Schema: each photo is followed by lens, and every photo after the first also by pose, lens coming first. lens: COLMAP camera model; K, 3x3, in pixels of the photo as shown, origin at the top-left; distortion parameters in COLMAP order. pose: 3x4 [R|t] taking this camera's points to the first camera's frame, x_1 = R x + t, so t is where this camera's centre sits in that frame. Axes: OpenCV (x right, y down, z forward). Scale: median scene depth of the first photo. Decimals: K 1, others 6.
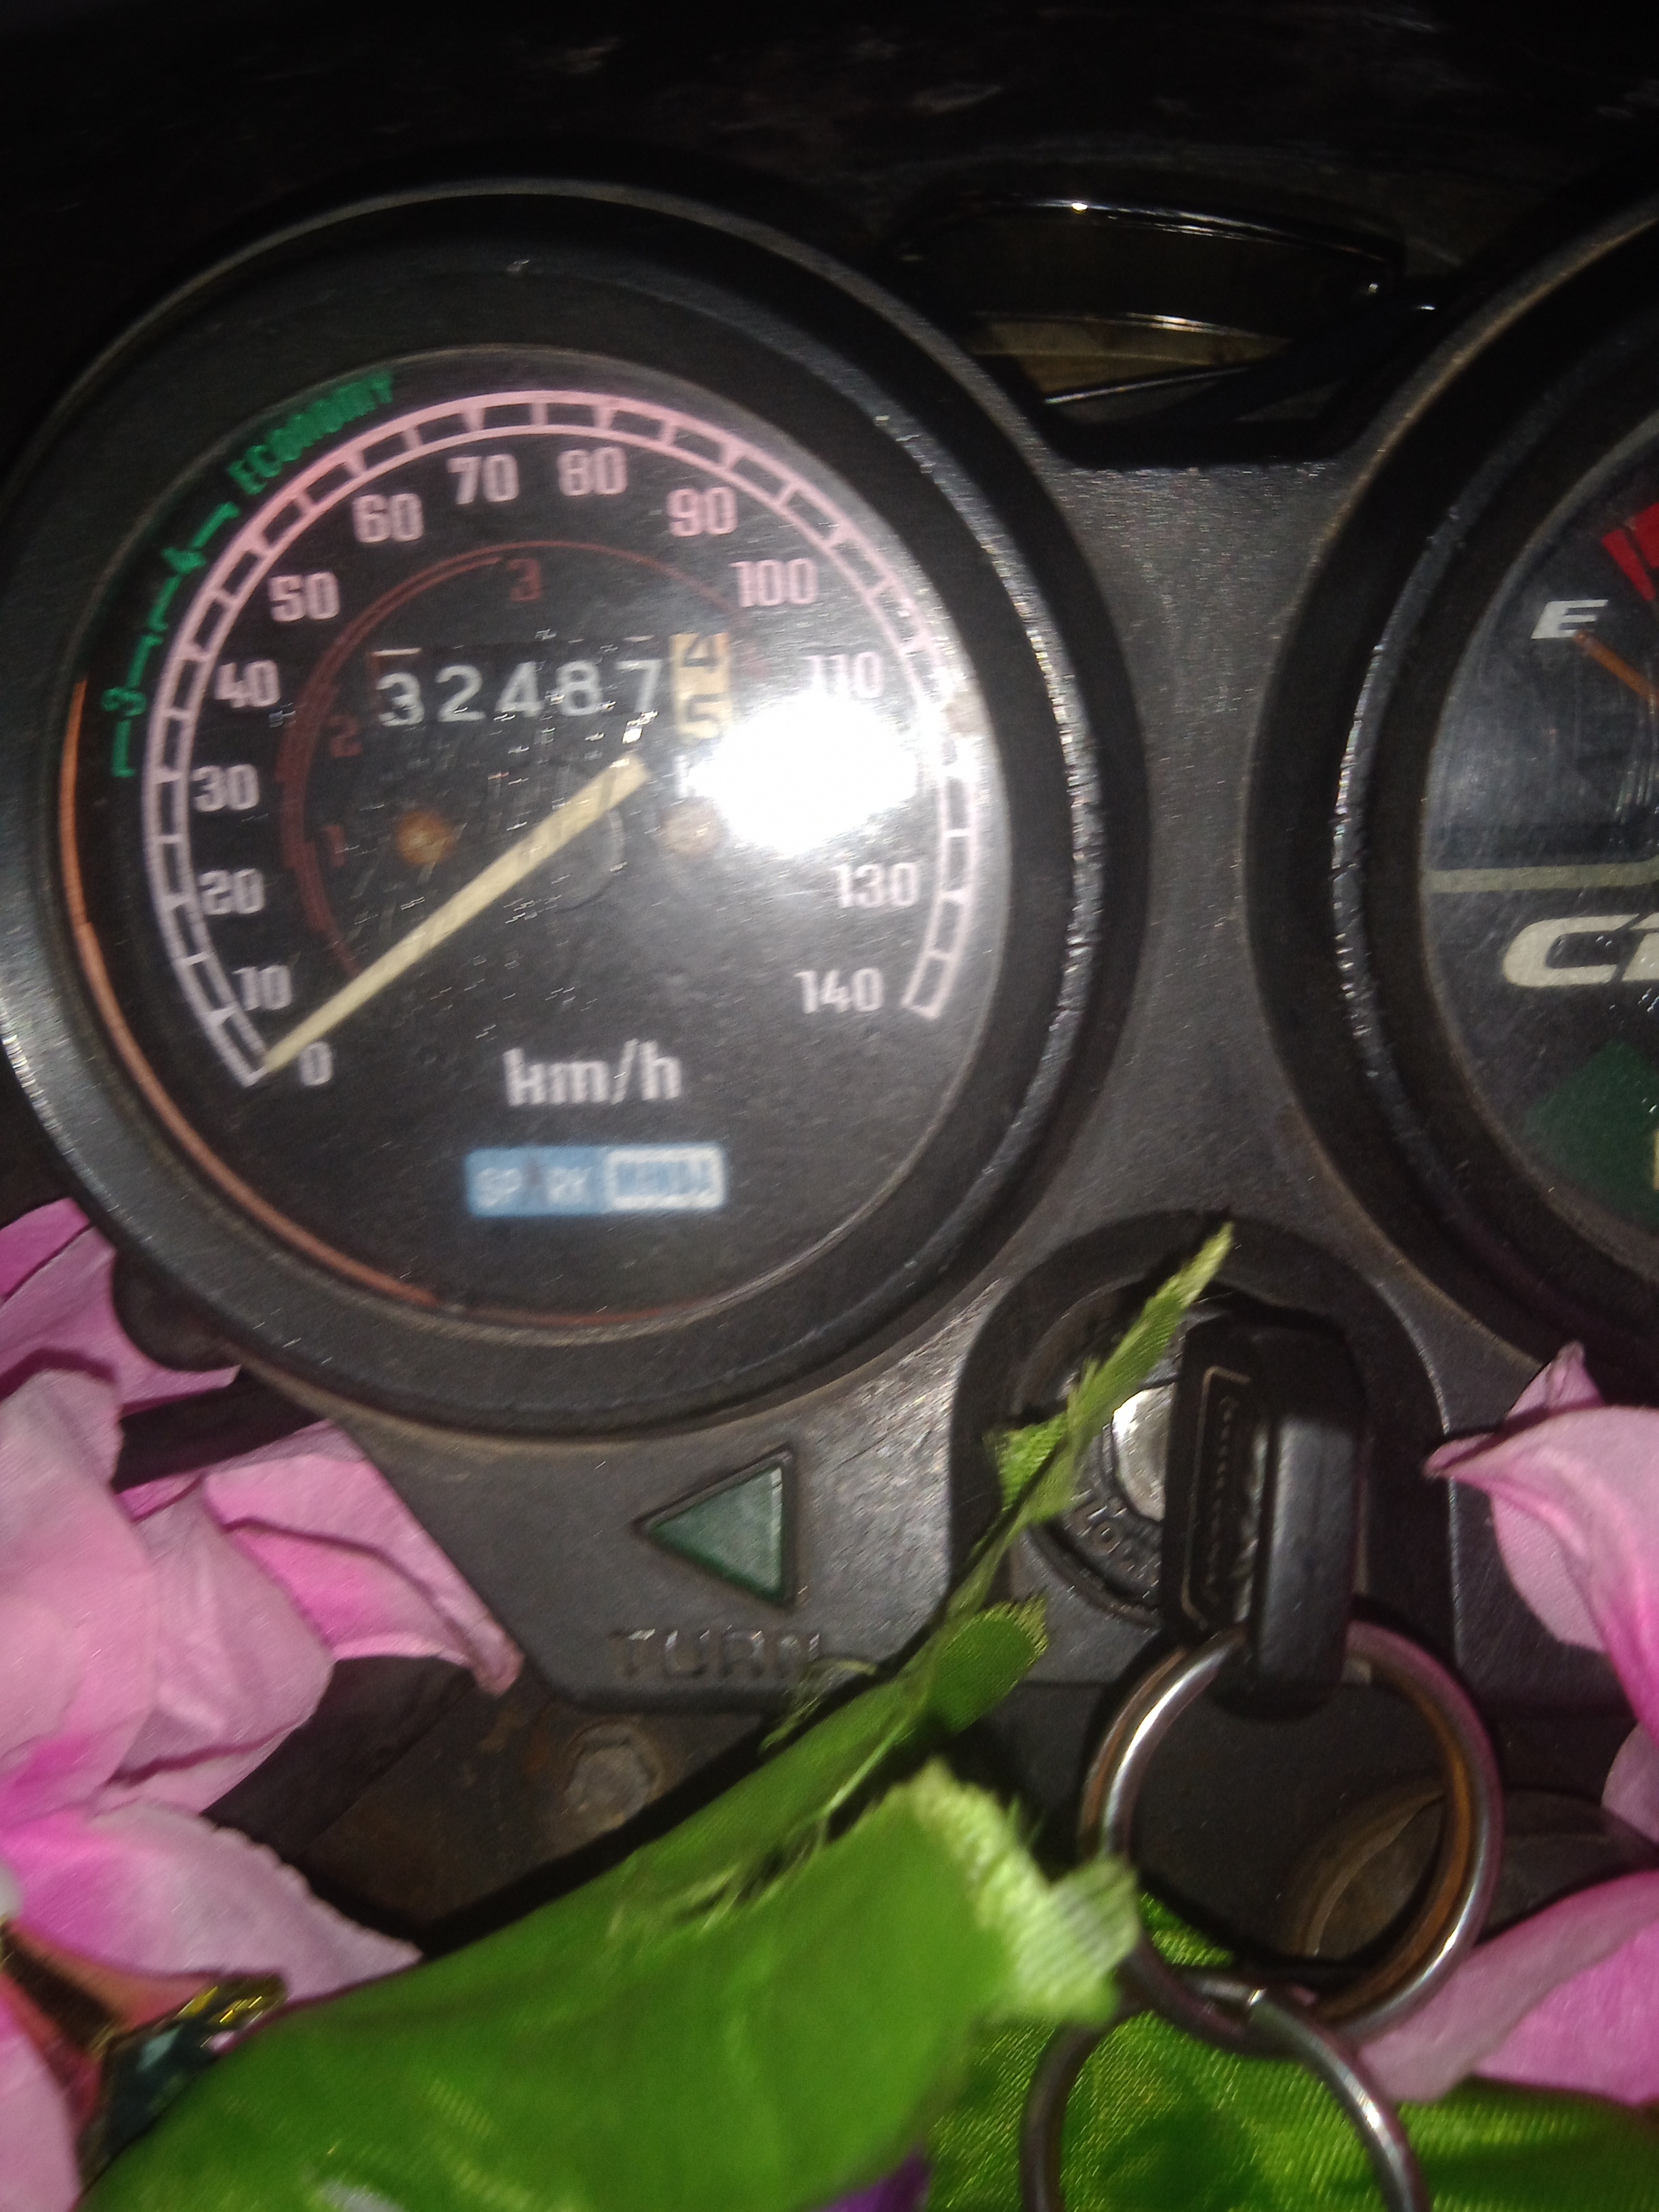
lens RADIAL K [[1859.3, 0, 839.6], [0, 1859.3, 1128.3], [0, 0, 1]] dist [0.005130, -0.015900]
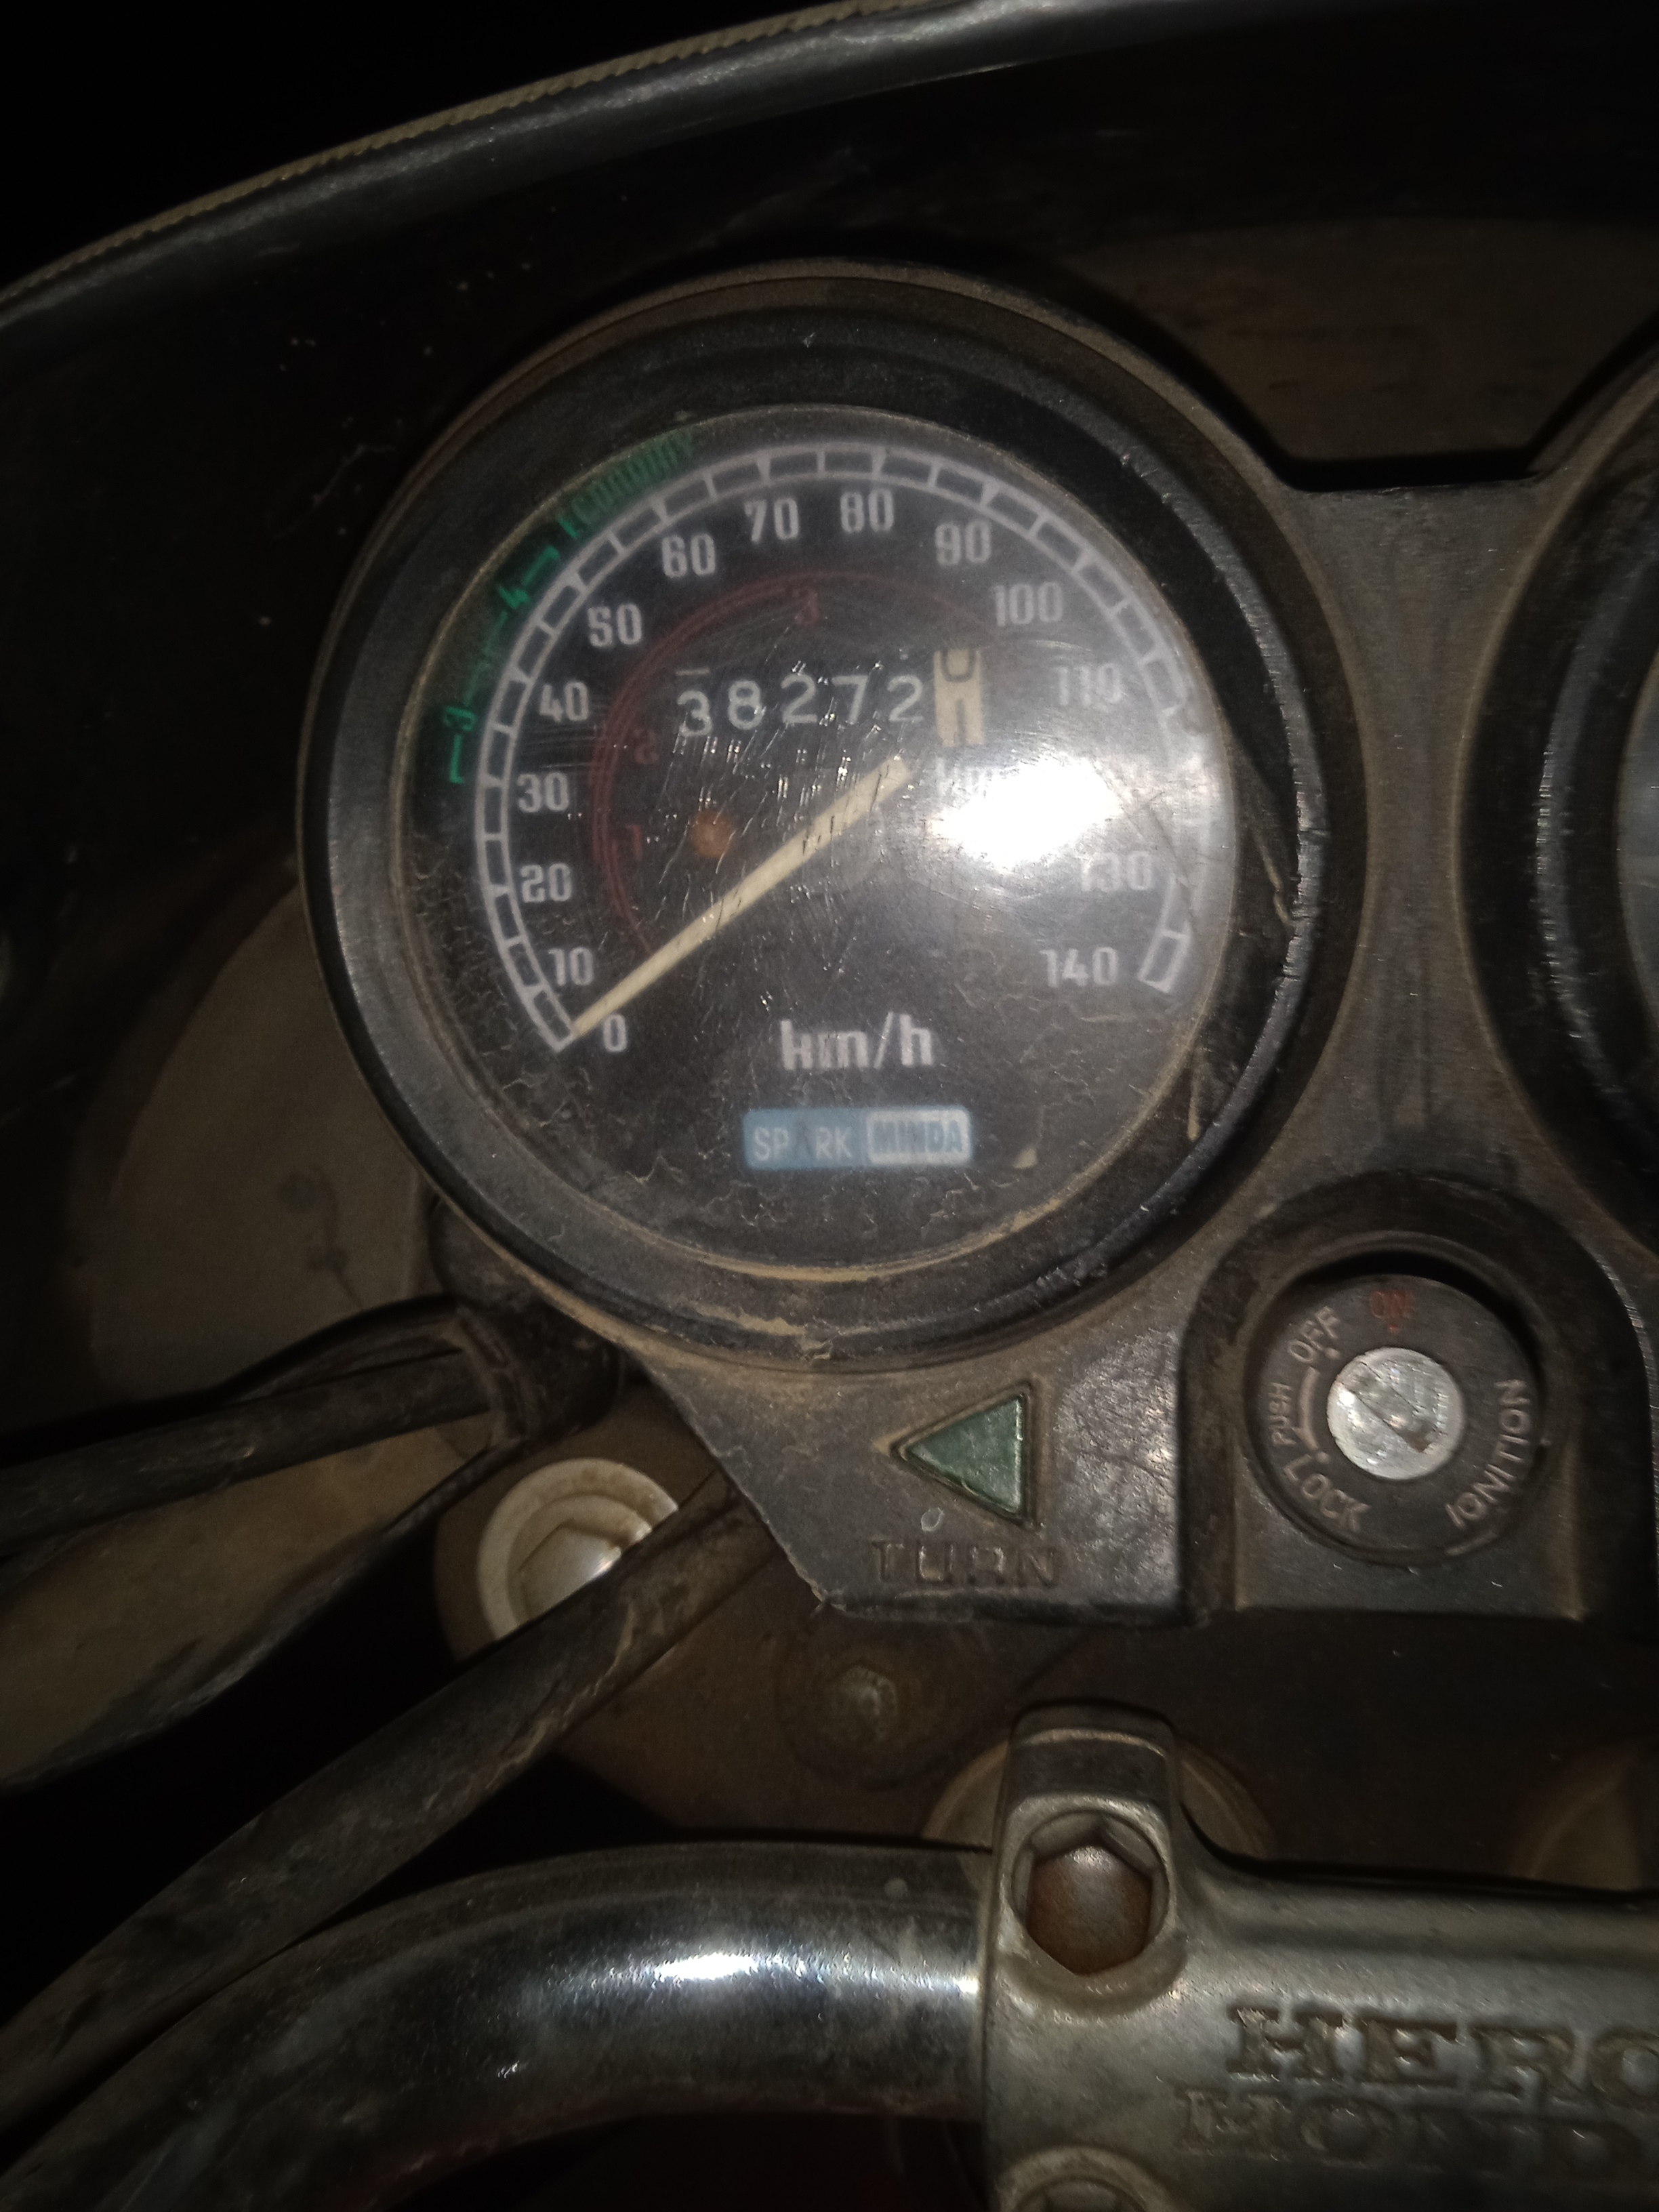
lens RADIAL K [[1862.9, 0, 829.5], [0, 1862.9, 1106.0], [0, 0, 1]] dist [0.008343, -0.029877]
pose [[0.993120, 0.009295, -0.116728, -0.018189], [-0.013078, 0.999412, -0.031688, 0.046650], [0.116365, 0.032997, 0.992658, -0.120972]]
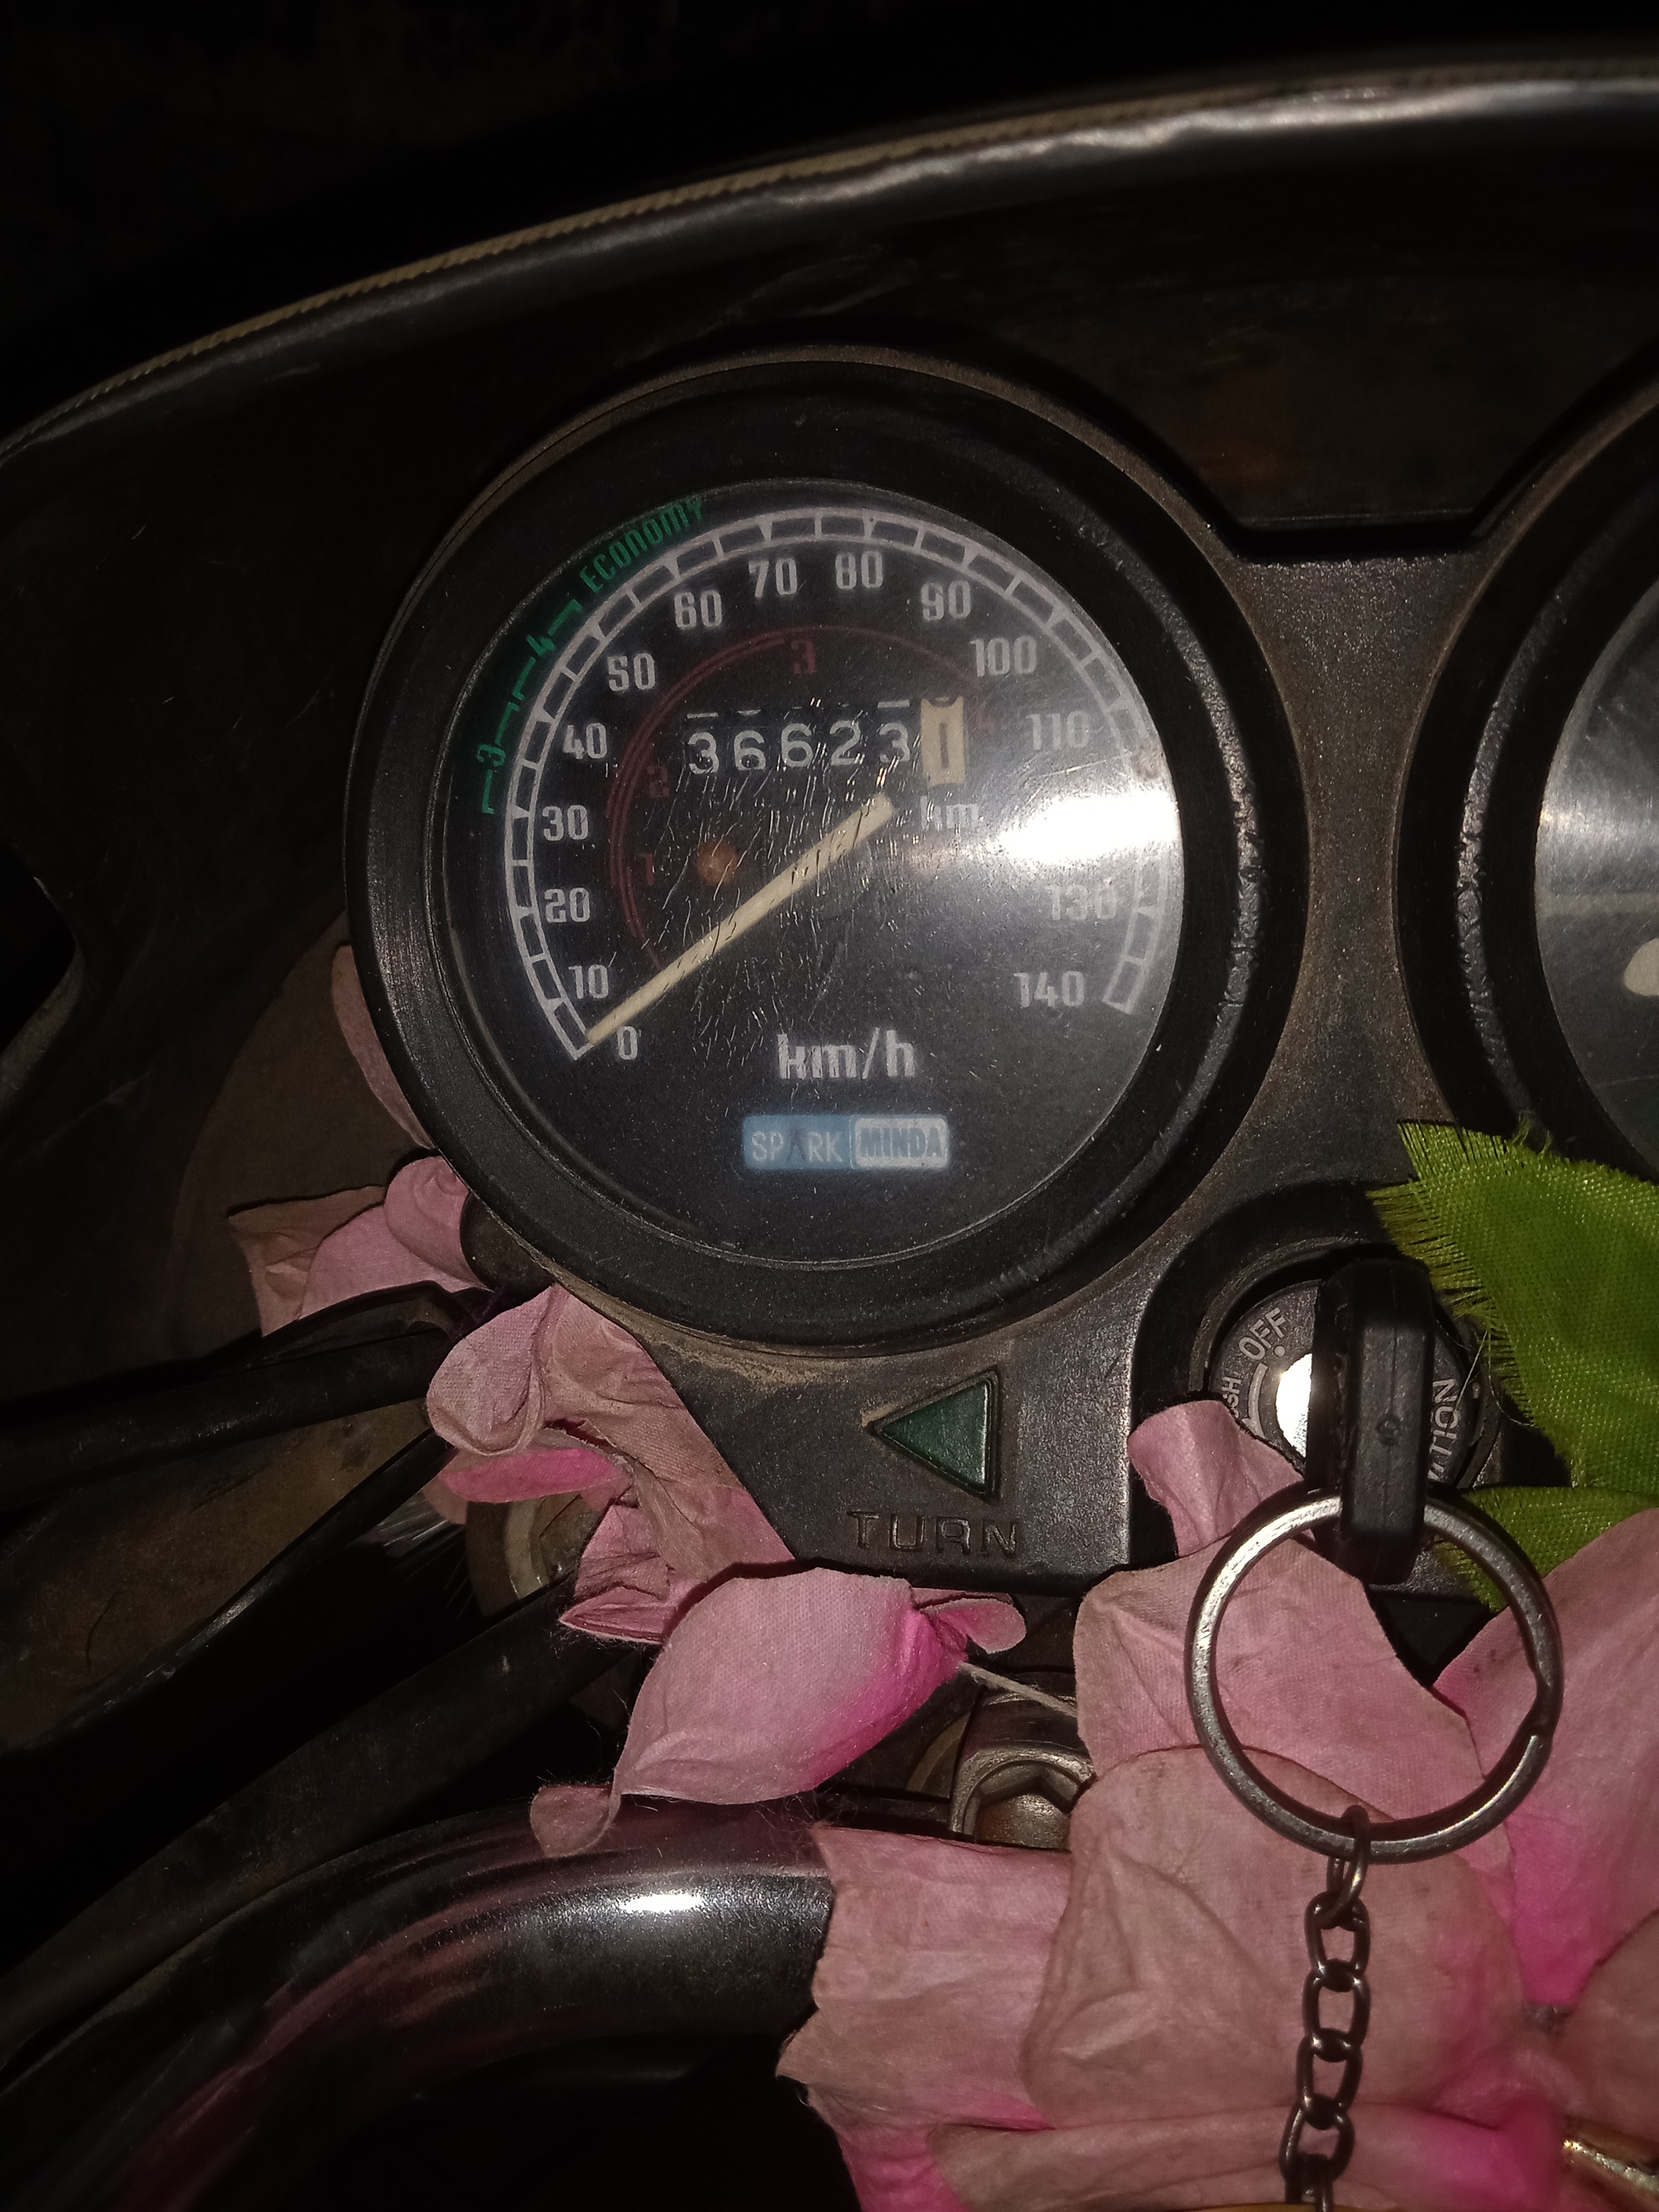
lens RADIAL K [[1816.7, 0, 829.5], [0, 1816.7, 1106.0], [0, 0, 1]] dist [0.032901, -0.092060]
pose [[0.987409, 0.025215, -0.156168, 0.046520], [-0.030499, 0.999037, -0.031530, 0.044143], [0.155222, 0.035896, 0.987227, -0.191745]]
